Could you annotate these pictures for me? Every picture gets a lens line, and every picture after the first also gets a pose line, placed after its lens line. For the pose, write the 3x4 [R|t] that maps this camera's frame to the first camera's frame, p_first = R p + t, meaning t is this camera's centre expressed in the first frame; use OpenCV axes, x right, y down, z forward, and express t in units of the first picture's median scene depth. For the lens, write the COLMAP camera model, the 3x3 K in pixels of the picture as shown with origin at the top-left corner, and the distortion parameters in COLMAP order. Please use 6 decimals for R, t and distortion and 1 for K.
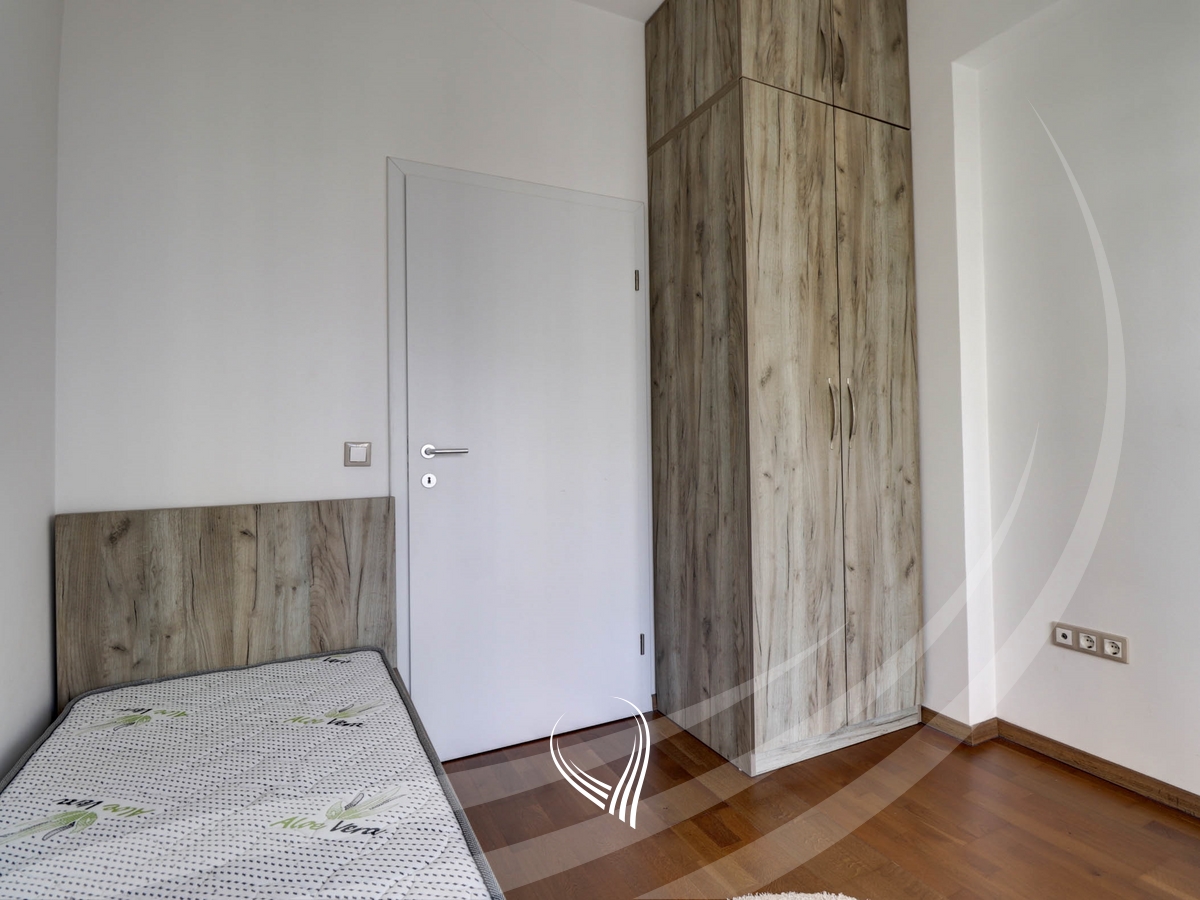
lens RADIAL K [[640.8, 0, 608.9], [0, 640.8, 446.3], [0, 0, 1]] dist [-0.013314, -0.001299]
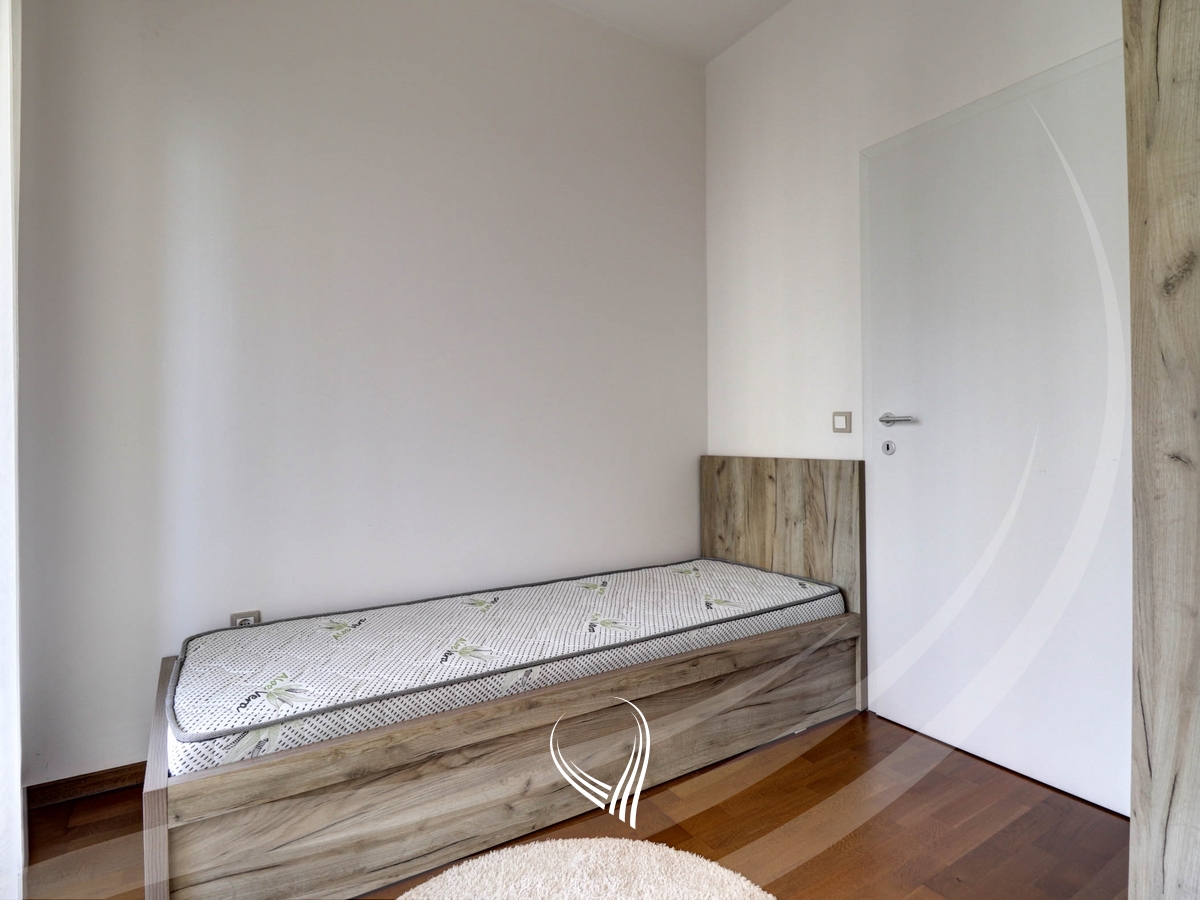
lens RADIAL K [[640.8, 0, 606.4], [0, 640.8, 448.2], [0, 0, 1]] dist [-0.013314, -0.001299]
pose [[0.083253, 0.037774, -0.995812, 0.789827], [-0.001951, 0.999286, 0.037742, 0.018220], [0.996527, -0.001199, 0.083267, 0.508190]]
